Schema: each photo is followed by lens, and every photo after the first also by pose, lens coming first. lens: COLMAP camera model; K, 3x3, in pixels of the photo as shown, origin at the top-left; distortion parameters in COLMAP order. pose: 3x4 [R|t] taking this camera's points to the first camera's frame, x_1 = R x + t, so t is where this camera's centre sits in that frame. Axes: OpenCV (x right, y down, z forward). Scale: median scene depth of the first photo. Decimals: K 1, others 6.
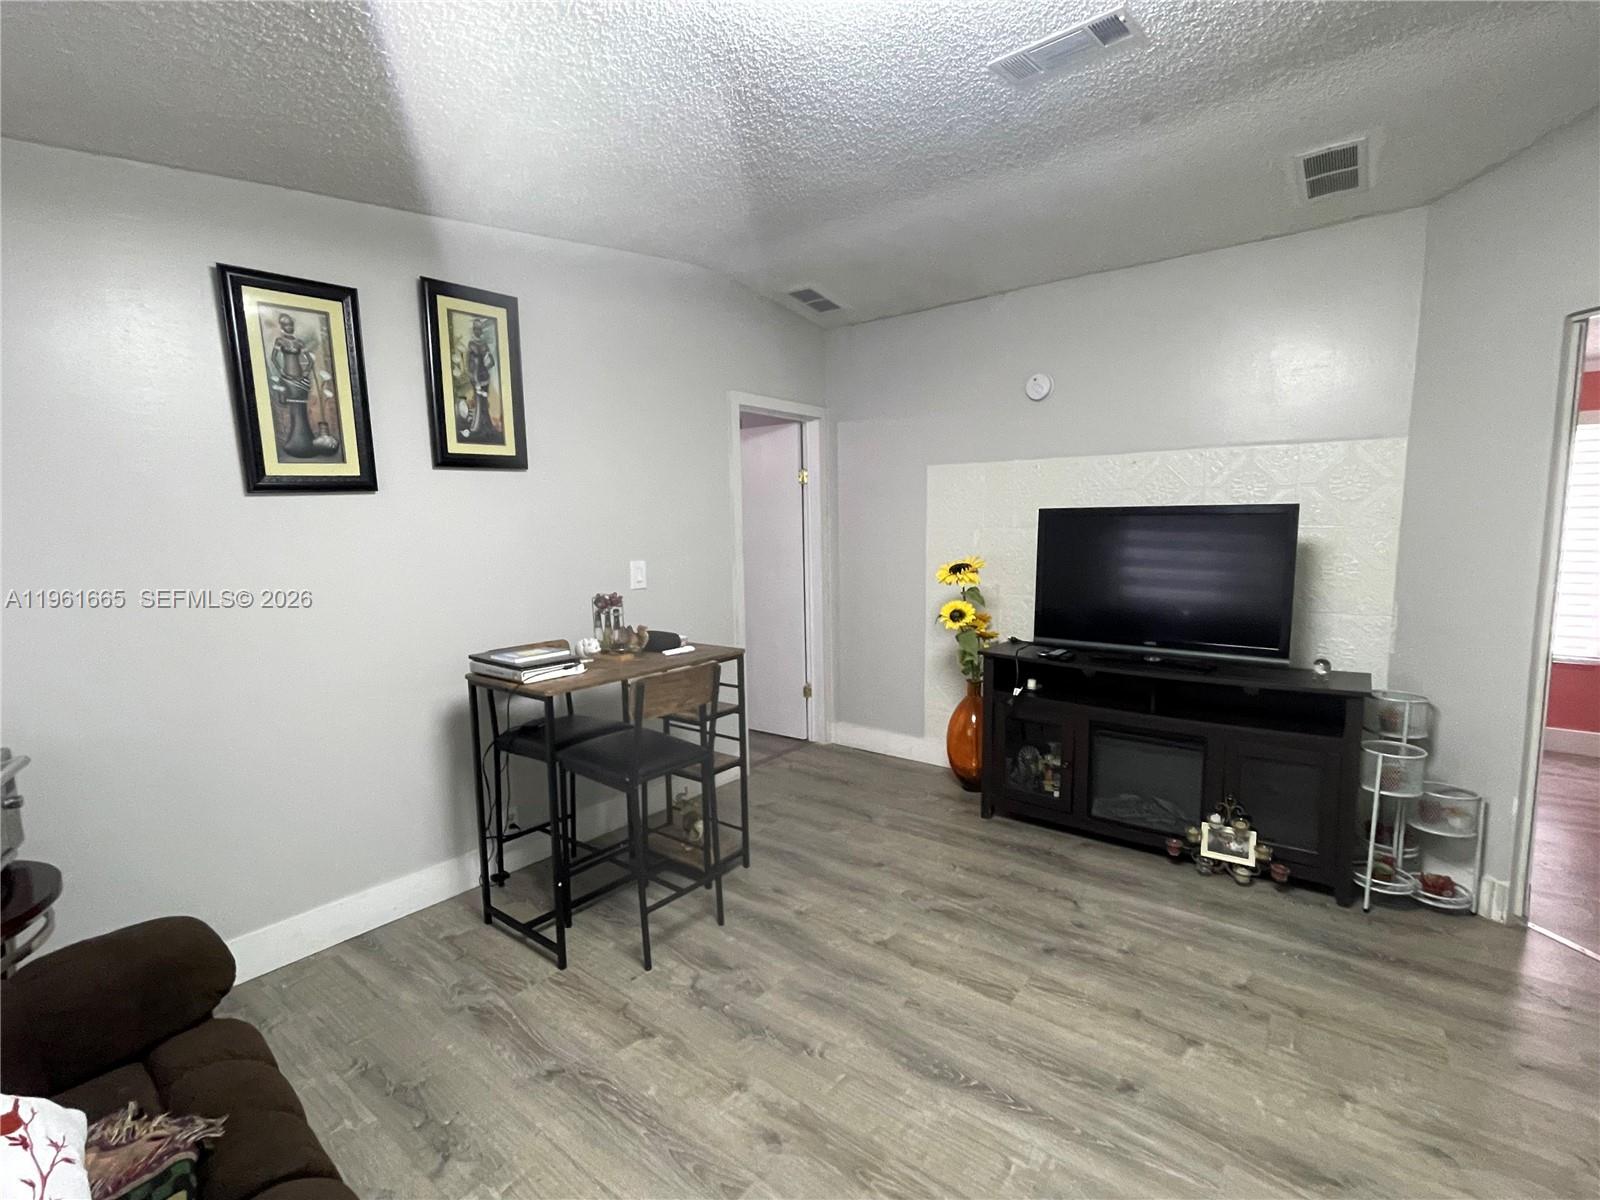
lens RADIAL K [[750.5, 0, 801.0], [0, 750.5, 602.0], [0, 0, 1]] dist [0.000296, 0.000024]
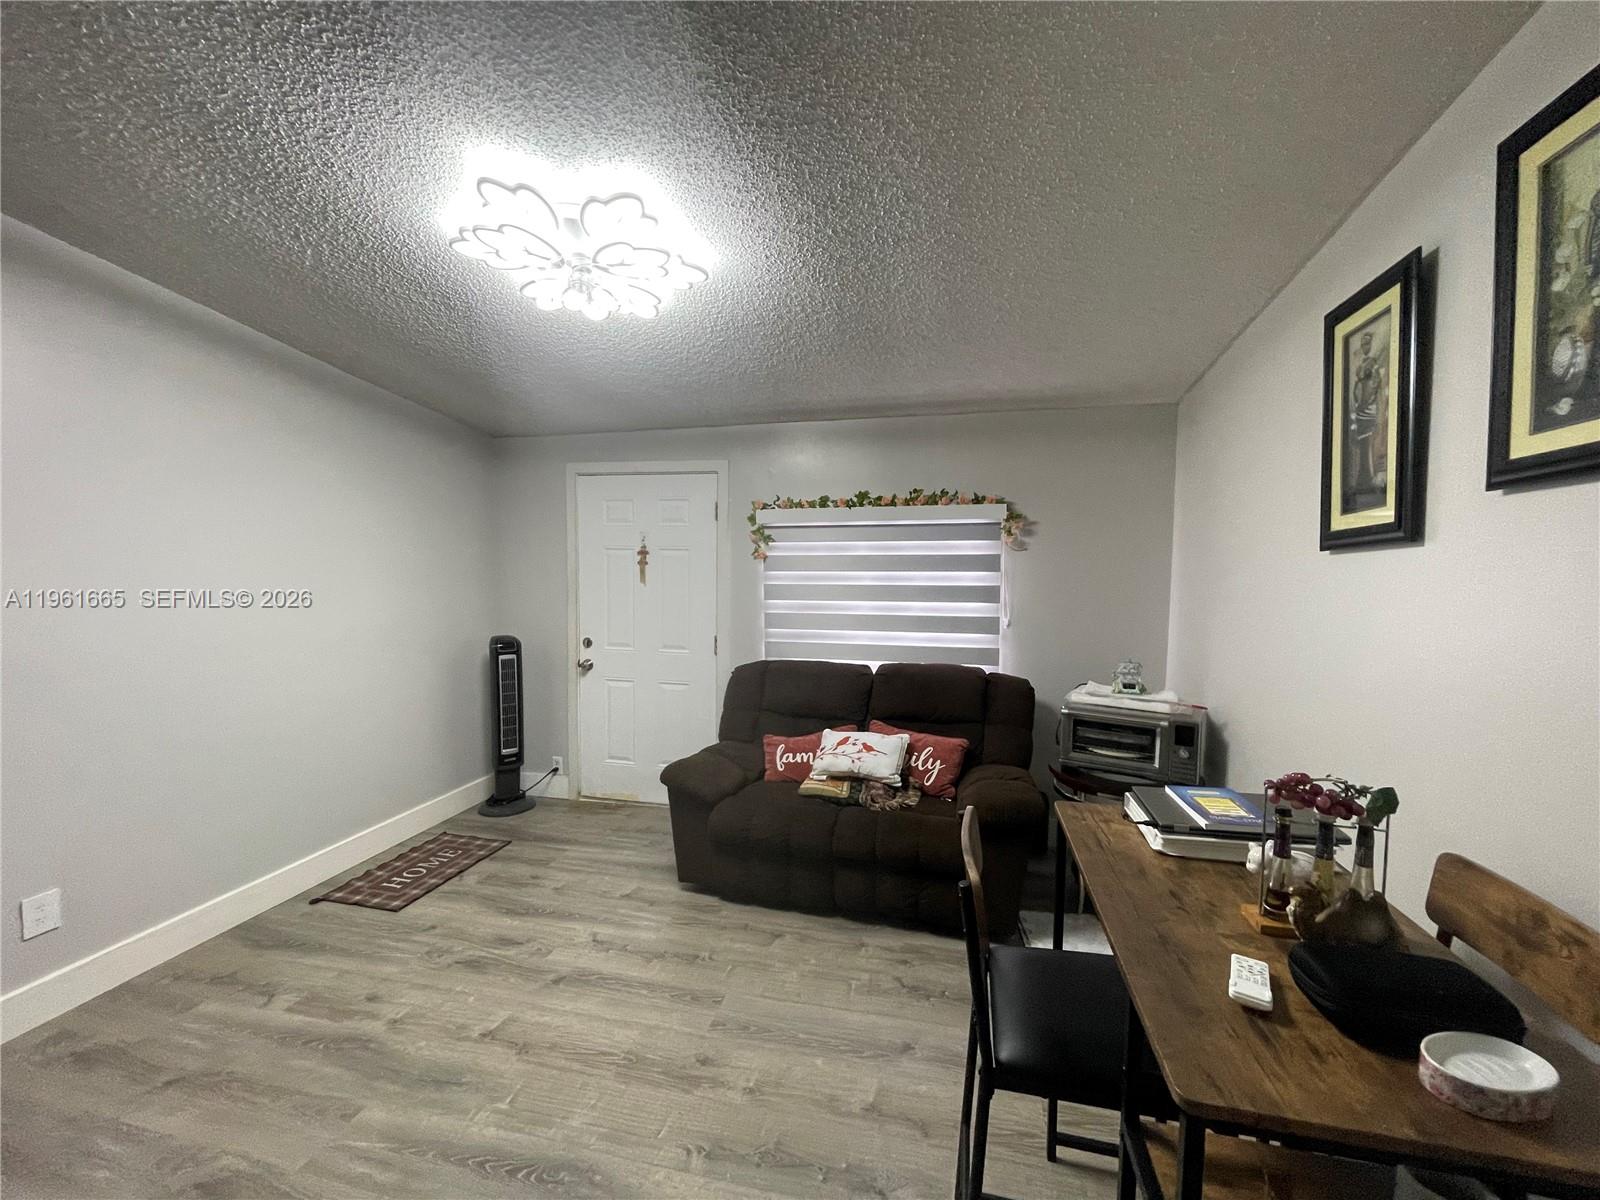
lens RADIAL K [[649.5, 0, 805.6], [0, 649.5, 602.3], [0, 0, 1]] dist [-0.002258, -0.000748]
pose [[-0.907603, 0.028502, -0.418860, 0.224244], [-0.040821, 0.986974, 0.155612, -0.219911], [0.417840, 0.158332, -0.894618, 1.756180]]
